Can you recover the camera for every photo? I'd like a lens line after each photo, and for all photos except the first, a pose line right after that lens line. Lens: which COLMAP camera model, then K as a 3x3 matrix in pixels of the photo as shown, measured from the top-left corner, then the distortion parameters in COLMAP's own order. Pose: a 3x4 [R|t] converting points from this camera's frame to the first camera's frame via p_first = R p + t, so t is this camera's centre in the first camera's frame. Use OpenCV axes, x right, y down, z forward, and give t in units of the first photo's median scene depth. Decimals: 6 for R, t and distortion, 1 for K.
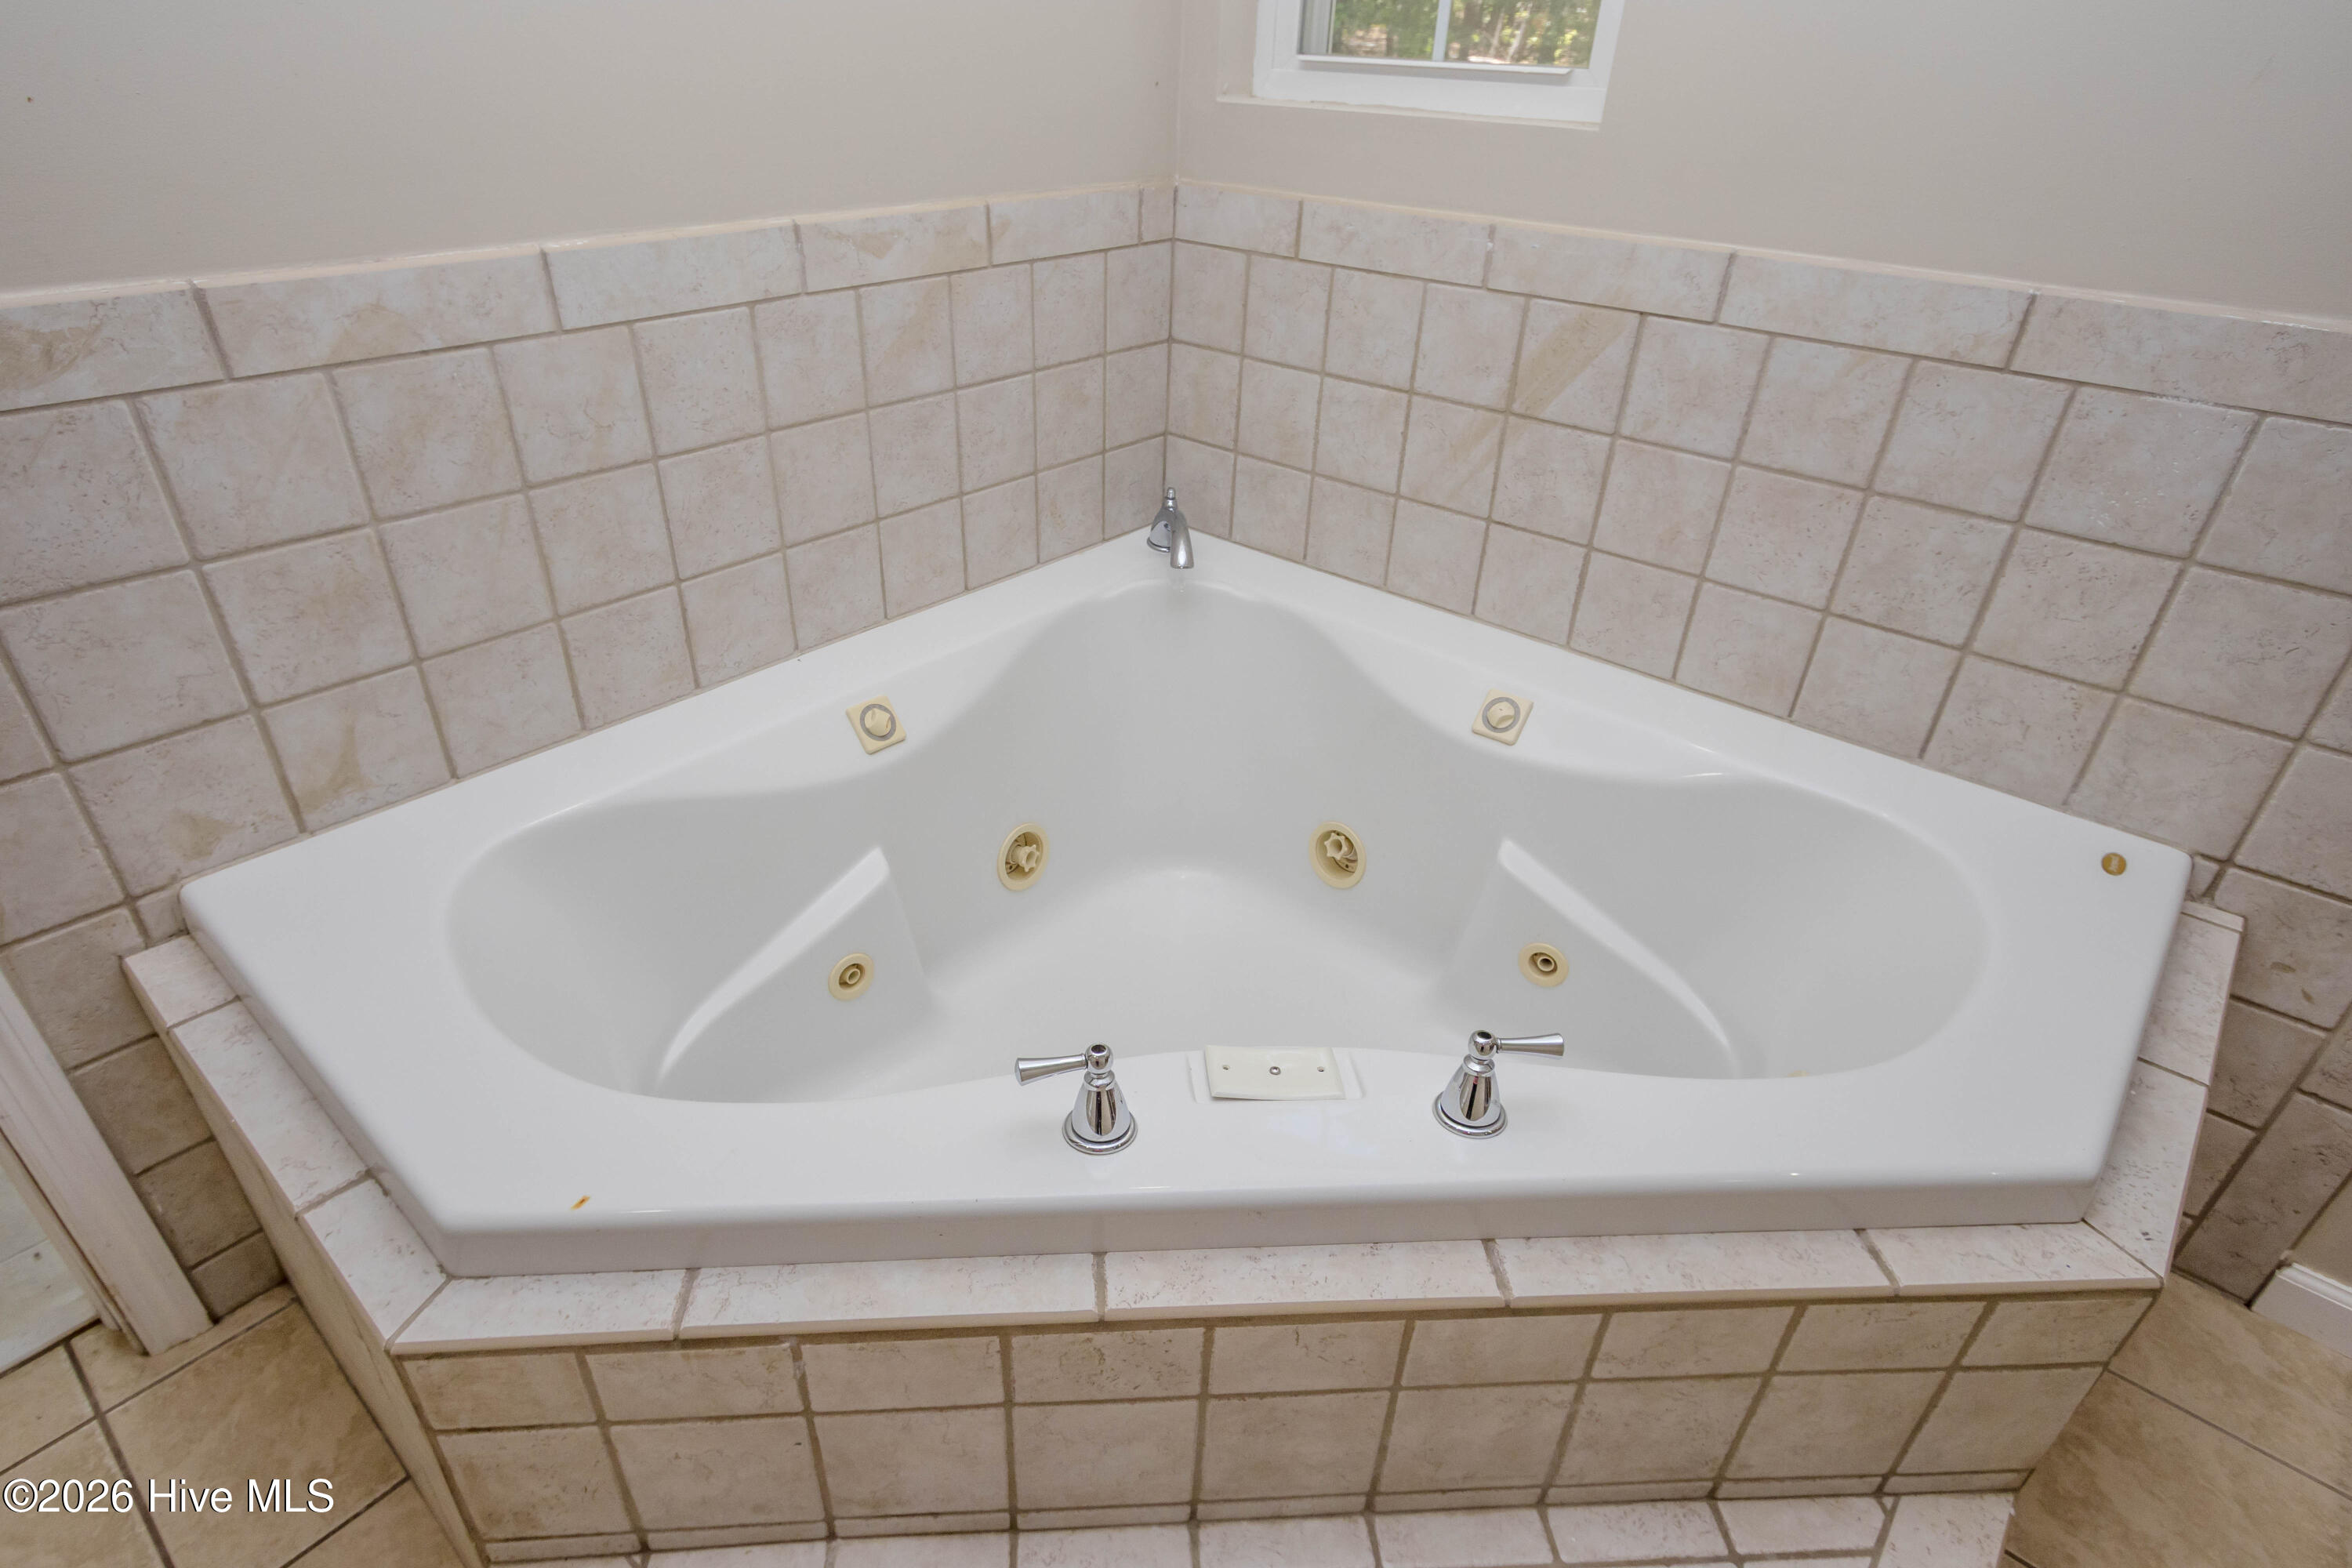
lens RADIAL K [[1234.7, 0, 1160.6], [0, 1234.7, 780.4], [0, 0, 1]] dist [0.009796, 0.000393]
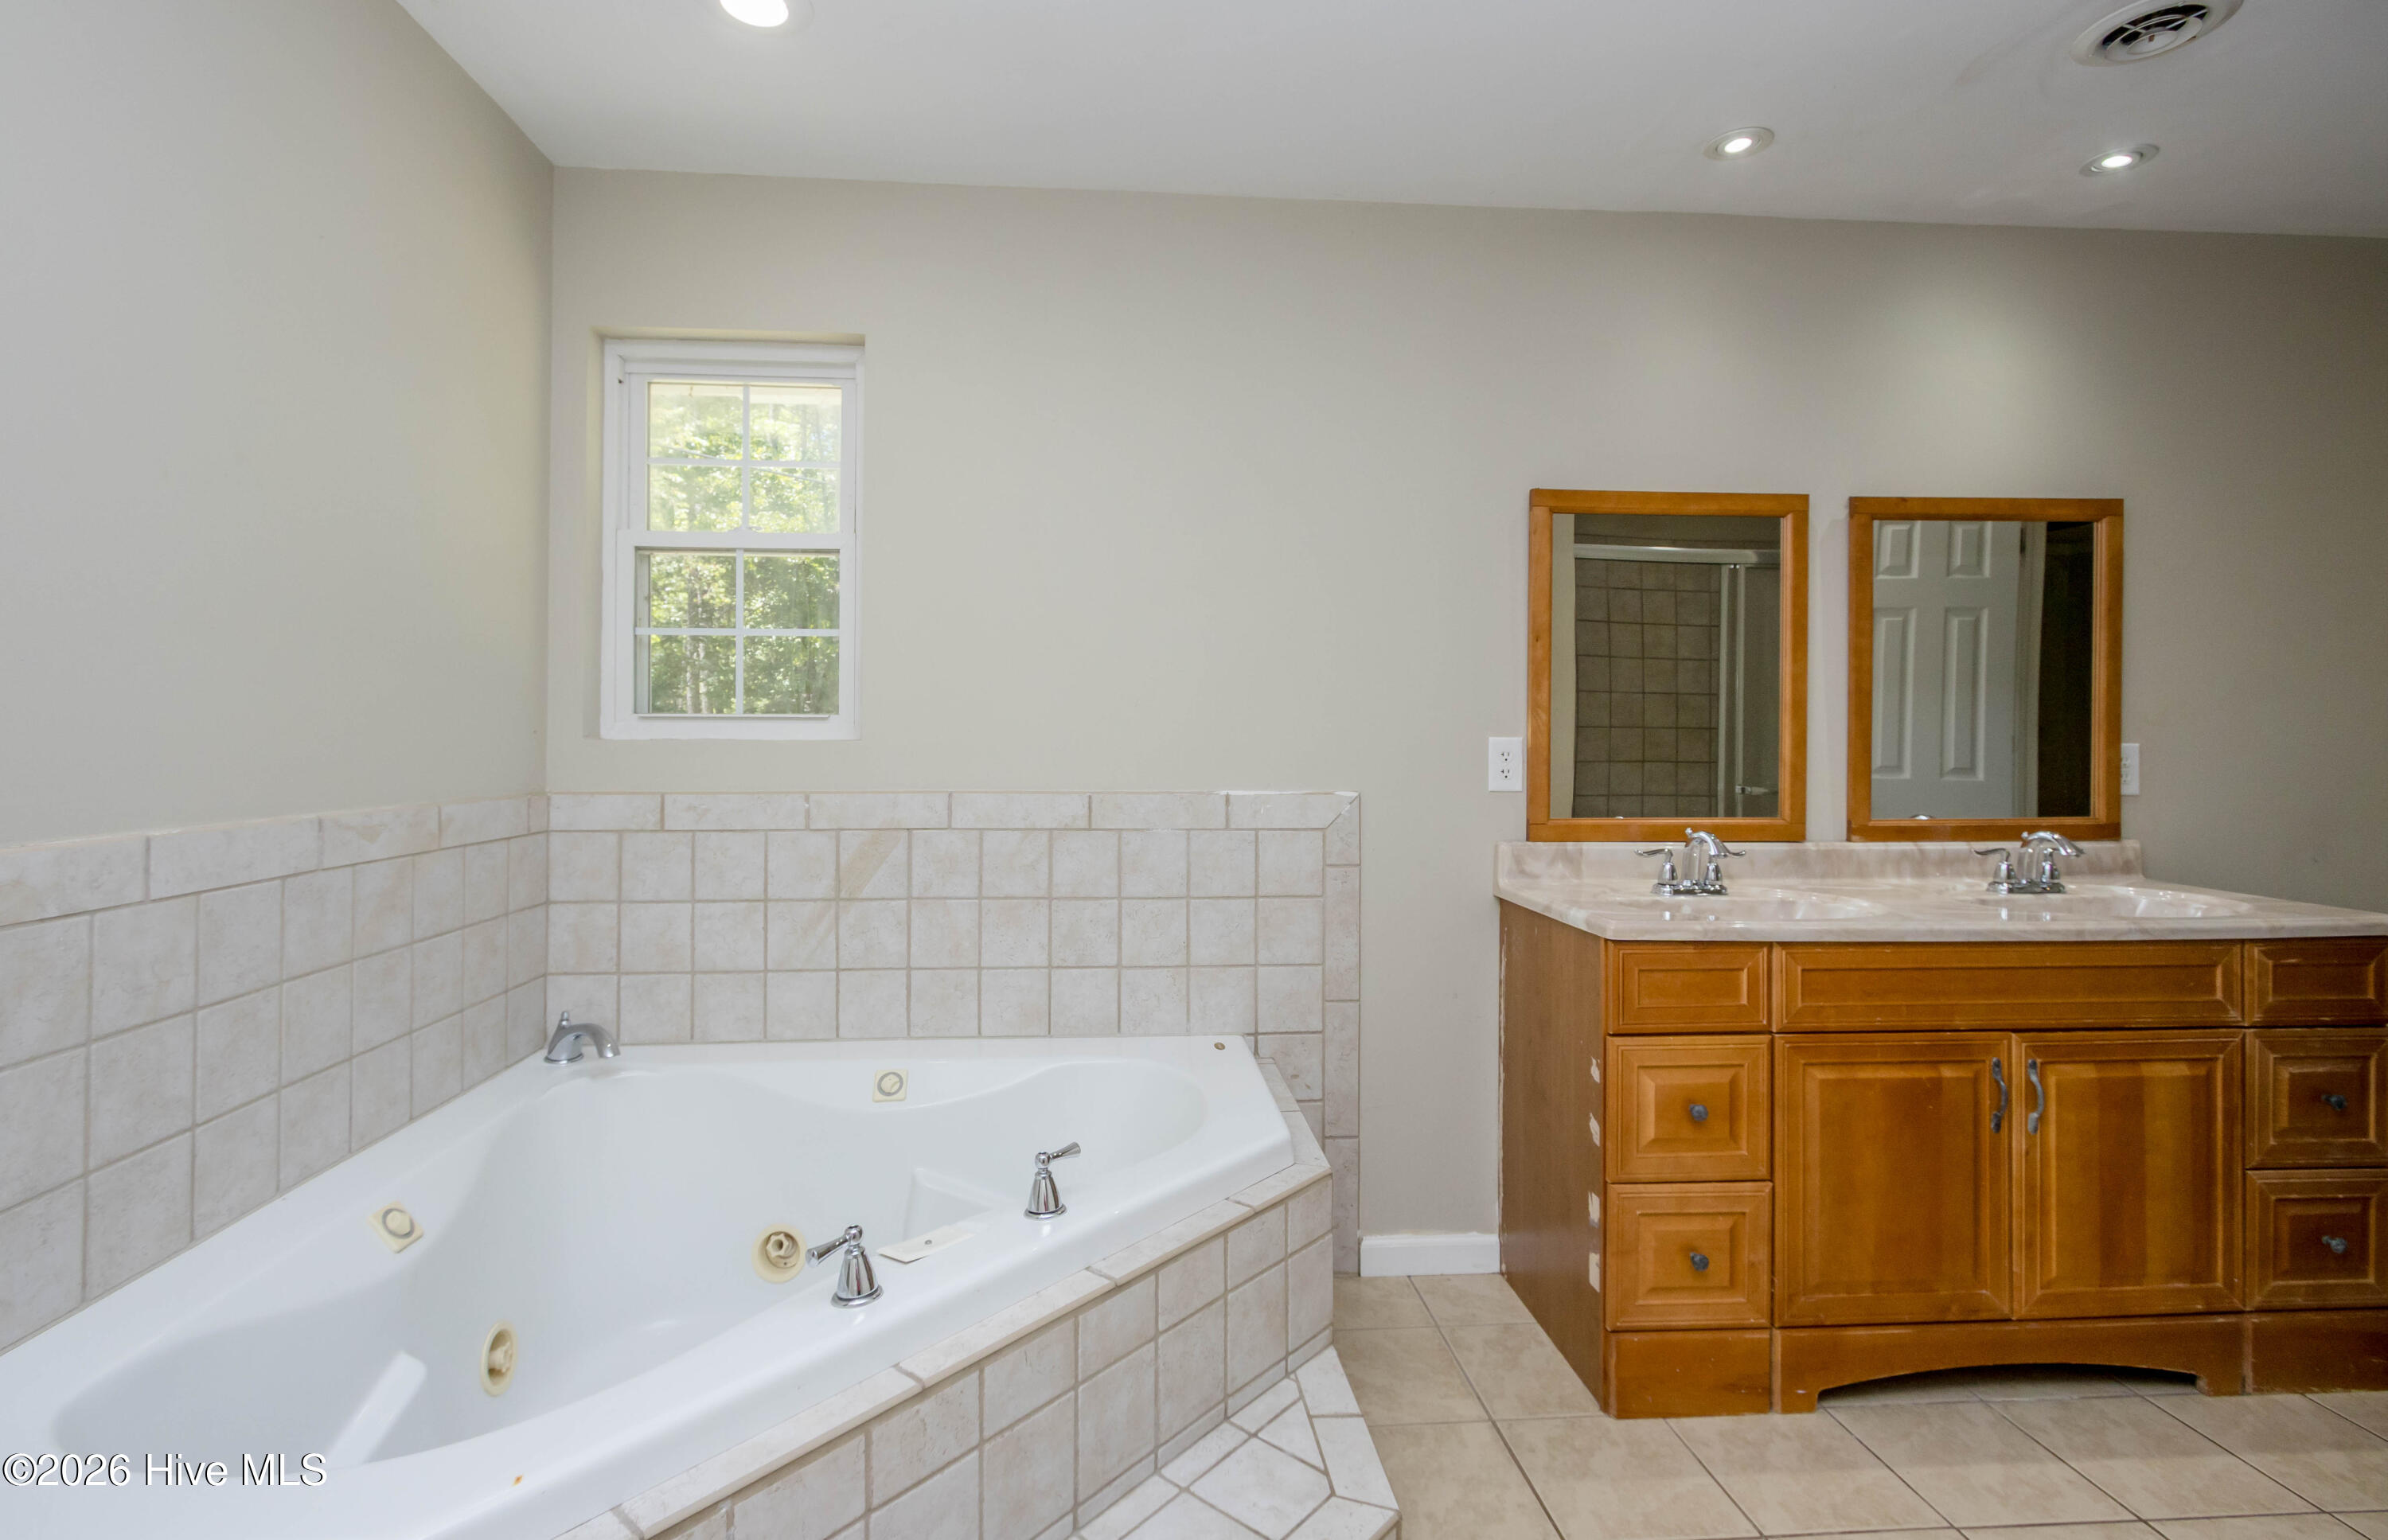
lens RADIAL K [[1096.2, 0, 1174.1], [0, 1096.2, 722.7], [0, 0, 1]] dist [0.003048, 0.000335]
pose [[0.702392, -0.015943, 0.711612, -0.439957], [0.389052, 0.845795, -0.365062, 0.204477], [-0.596057, 0.533271, 0.600282, -0.235828]]
